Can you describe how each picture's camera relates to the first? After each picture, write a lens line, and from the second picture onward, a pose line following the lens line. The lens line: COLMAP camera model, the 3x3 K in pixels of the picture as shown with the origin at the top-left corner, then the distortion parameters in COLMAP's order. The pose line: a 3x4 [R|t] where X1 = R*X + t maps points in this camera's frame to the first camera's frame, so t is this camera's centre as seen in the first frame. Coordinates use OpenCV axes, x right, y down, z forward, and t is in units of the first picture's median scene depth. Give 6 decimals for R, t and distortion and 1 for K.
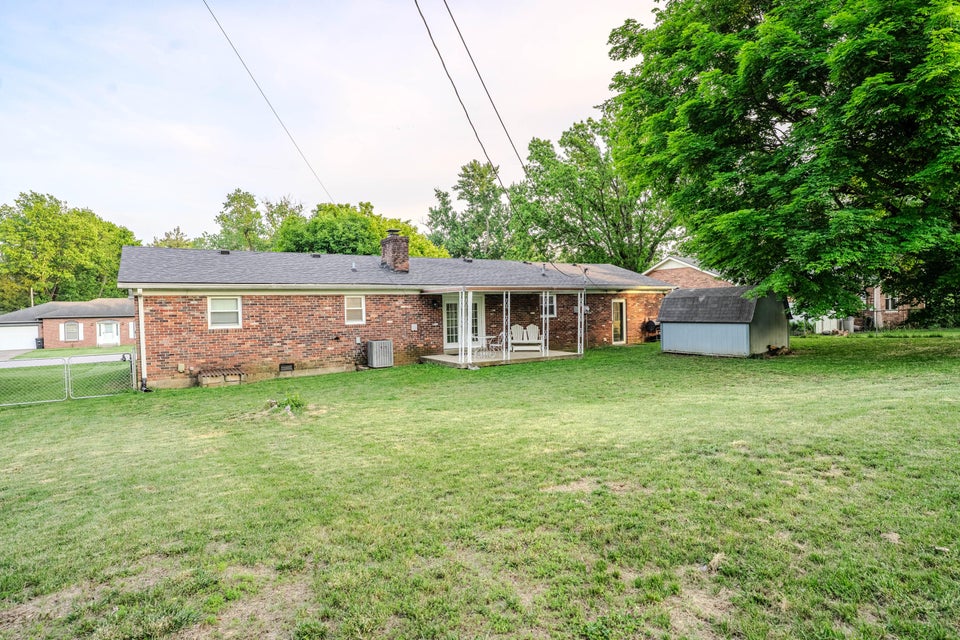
lens RADIAL K [[527.6, 0, 479.9], [0, 527.6, 318.7], [0, 0, 1]] dist [-0.059350, 0.041129]
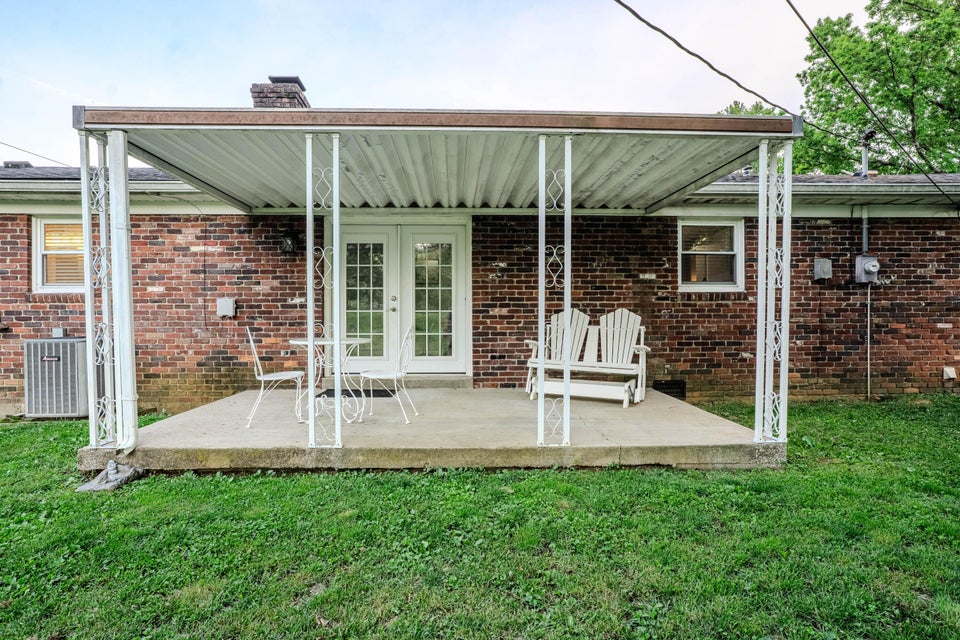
lens RADIAL K [[527.6, 0, 479.9], [0, 527.6, 318.7], [0, 0, 1]] dist [-0.059350, 0.041129]
pose [[0.861964, 0.021010, -0.506534, 0.182225], [-0.024861, 0.999691, -0.000840, 0.018620], [0.506360, 0.013317, 0.862220, 0.713978]]
